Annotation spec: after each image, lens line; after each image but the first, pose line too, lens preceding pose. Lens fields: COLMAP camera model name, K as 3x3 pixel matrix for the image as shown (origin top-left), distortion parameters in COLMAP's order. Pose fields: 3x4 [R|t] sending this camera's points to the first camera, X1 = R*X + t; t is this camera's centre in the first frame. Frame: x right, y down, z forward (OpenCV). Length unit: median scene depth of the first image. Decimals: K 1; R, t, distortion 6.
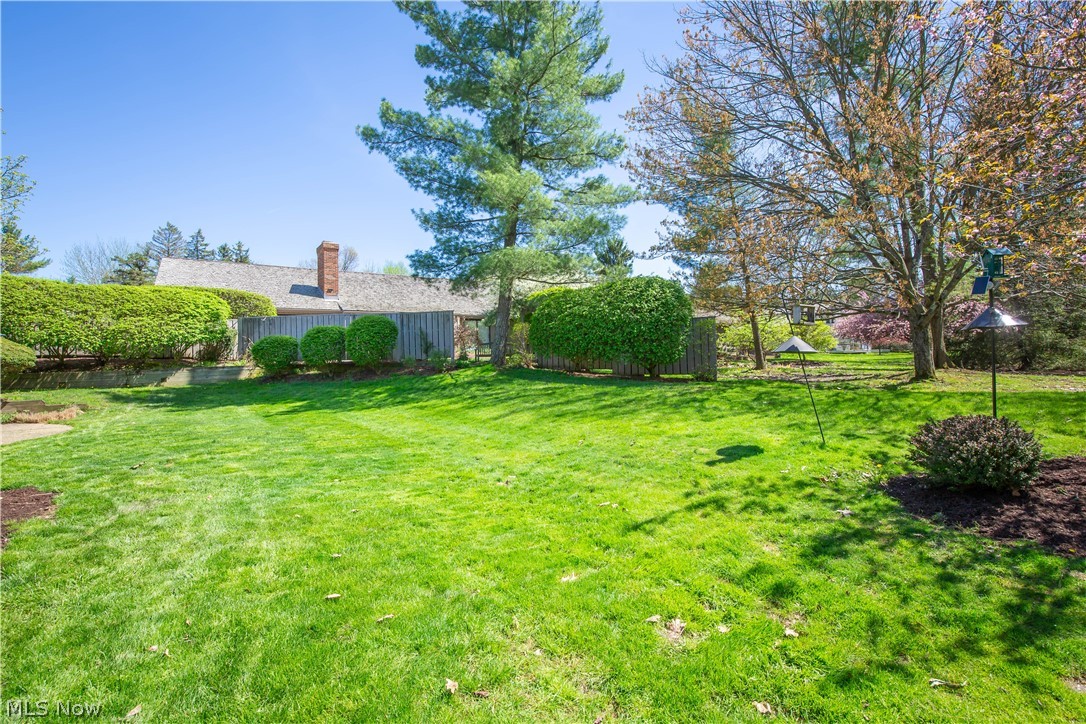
lens RADIAL K [[482.1, 0, 537.9], [0, 482.1, 335.7], [0, 0, 1]] dist [-0.000354, -0.009299]
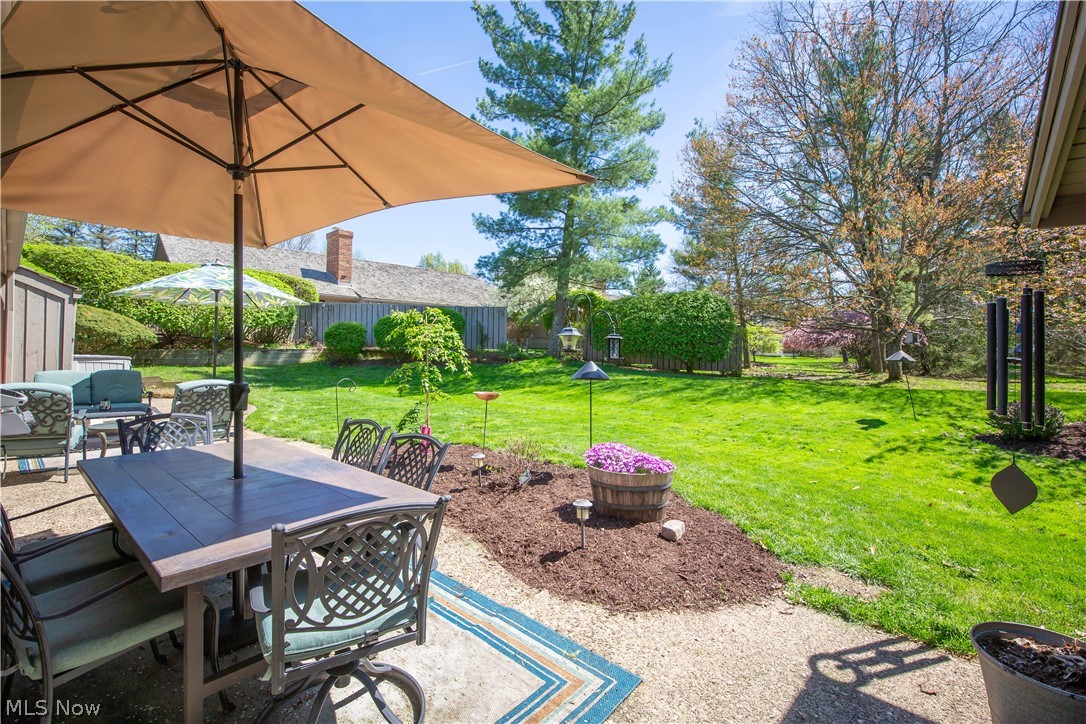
lens RADIAL K [[482.5, 0, 535.4], [0, 482.5, 340.1], [0, 0, 1]] dist [0.000160, -0.010463]
pose [[0.983632, 0.042740, 0.175047, -0.335063], [-0.047165, 0.998662, 0.021194, -0.002689], [-0.173907, -0.029103, 0.984332, -0.121709]]
